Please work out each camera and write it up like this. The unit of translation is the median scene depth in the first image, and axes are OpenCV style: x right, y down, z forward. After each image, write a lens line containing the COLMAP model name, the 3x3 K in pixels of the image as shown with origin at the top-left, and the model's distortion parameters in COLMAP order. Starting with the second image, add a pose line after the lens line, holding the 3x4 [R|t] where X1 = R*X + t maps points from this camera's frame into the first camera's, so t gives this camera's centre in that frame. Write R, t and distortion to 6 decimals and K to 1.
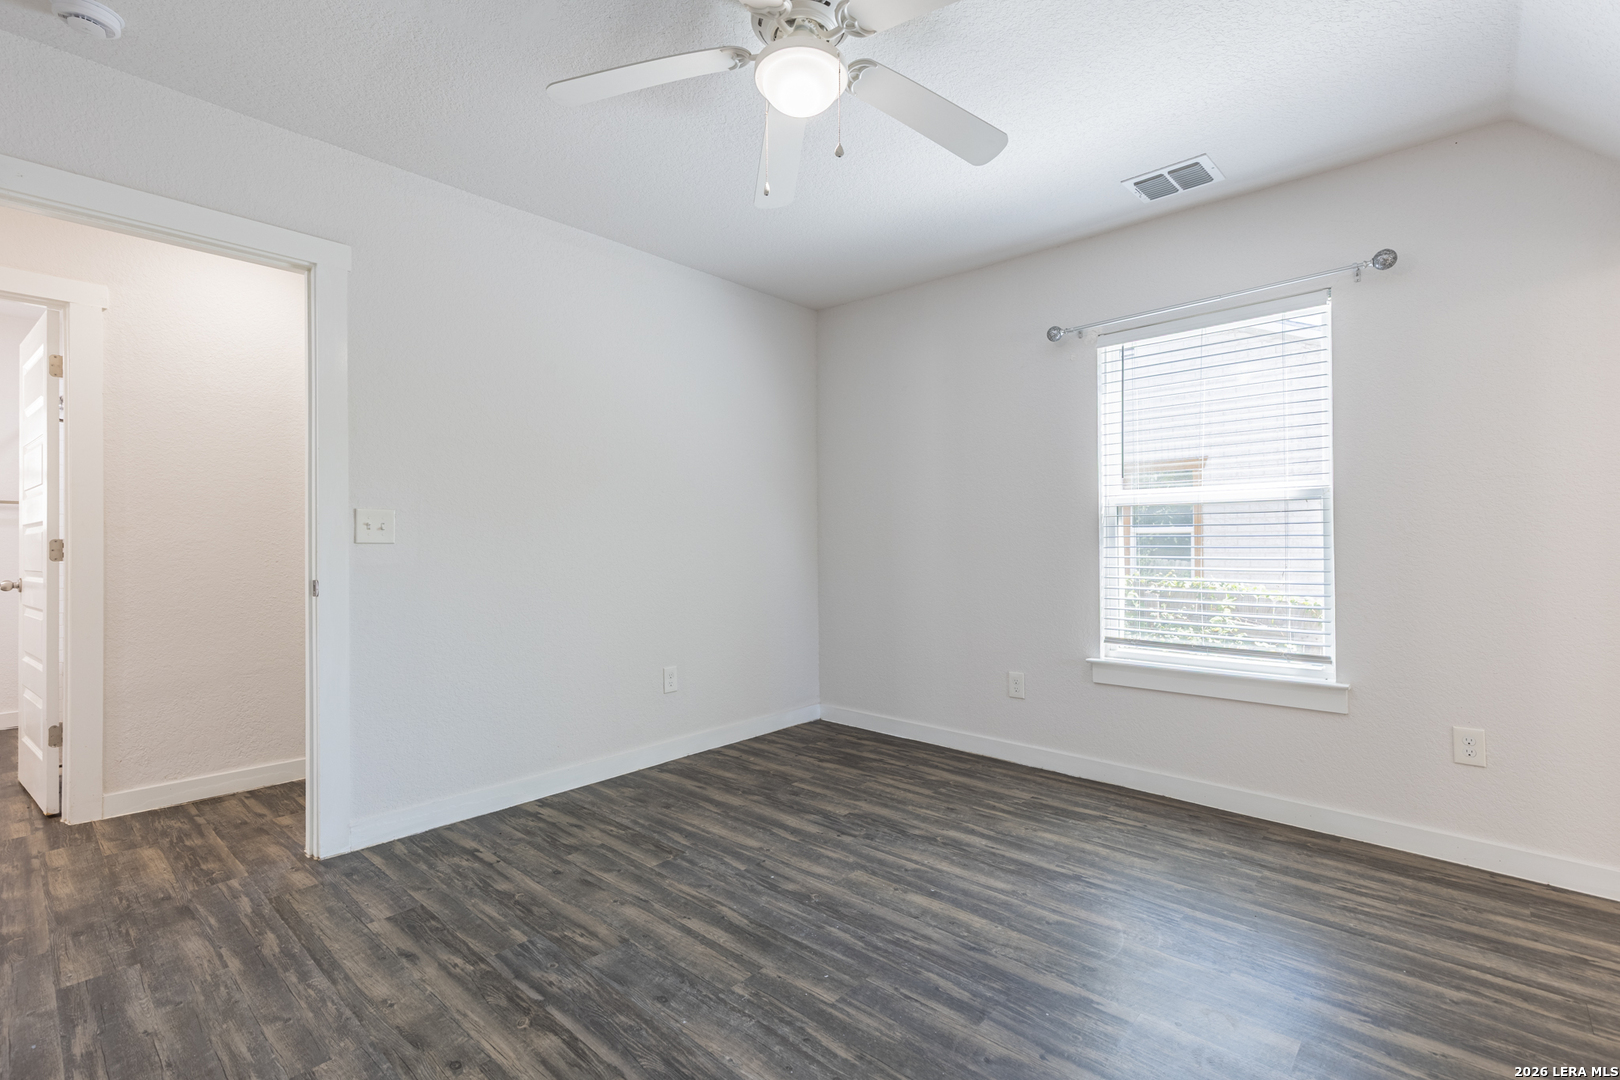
lens RADIAL K [[729.0, 0, 818.1], [0, 729.0, 531.5], [0, 0, 1]] dist [0.008254, -0.002860]
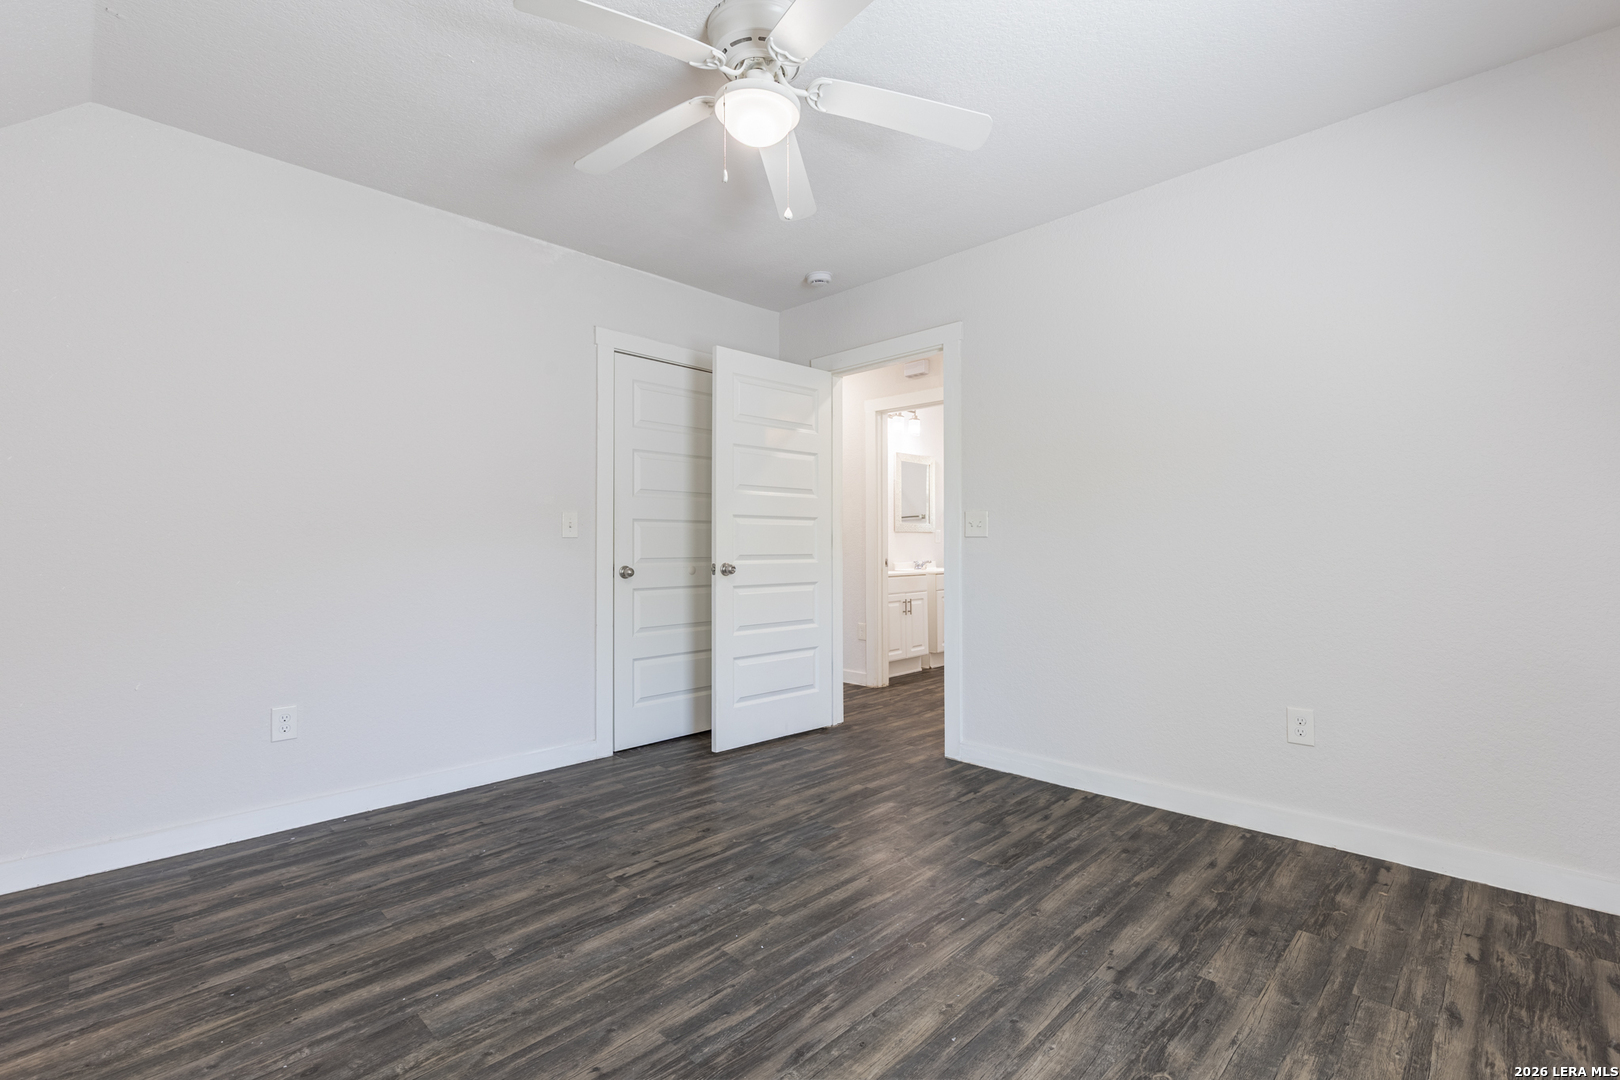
lens RADIAL K [[729.0, 0, 811.1], [0, 729.0, 542.0], [0, 0, 1]] dist [0.008254, -0.002860]
pose [[-0.049176, 0.002481, -0.998787, 0.698205], [0.022018, 0.999757, 0.001399, 0.017354], [0.998547, -0.021922, -0.049219, 0.750315]]
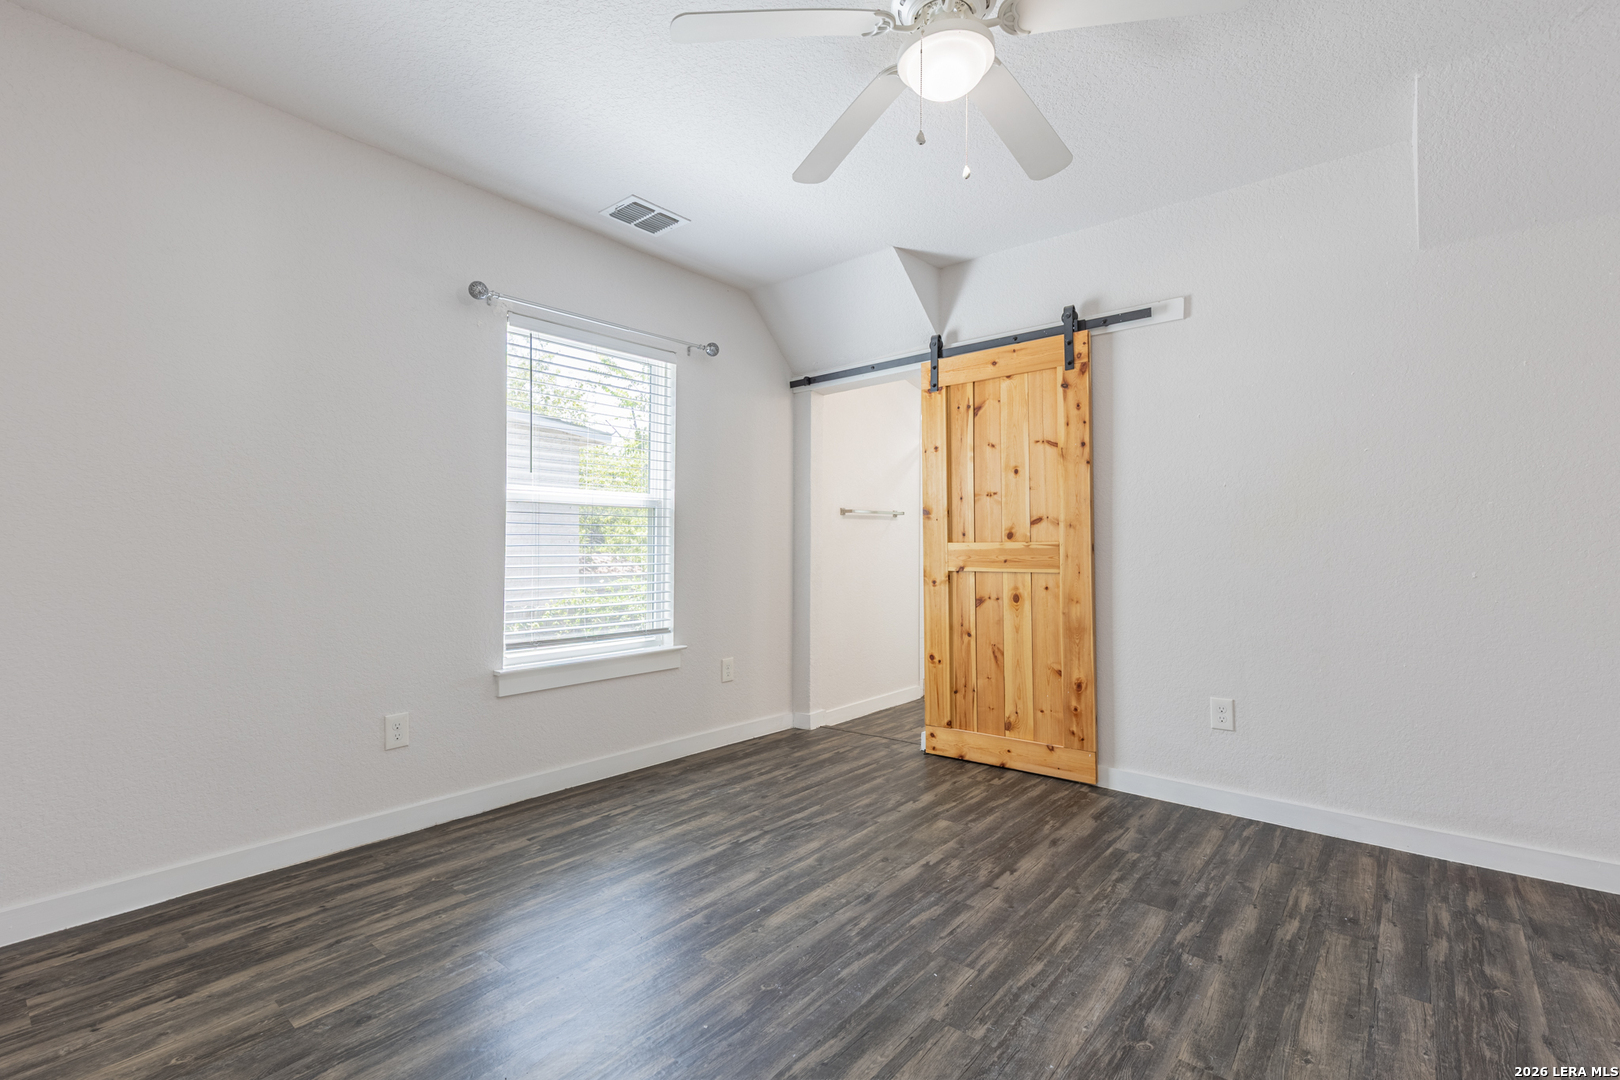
lens RADIAL K [[729.0, 0, 813.5], [0, 729.0, 533.1], [0, 0, 1]] dist [0.008254, -0.002860]
pose [[-0.040603, 0.018994, 0.998995, -0.650700], [-0.017941, 0.999644, -0.019735, 0.021059], [-0.999014, -0.018725, -0.040248, 0.804455]]
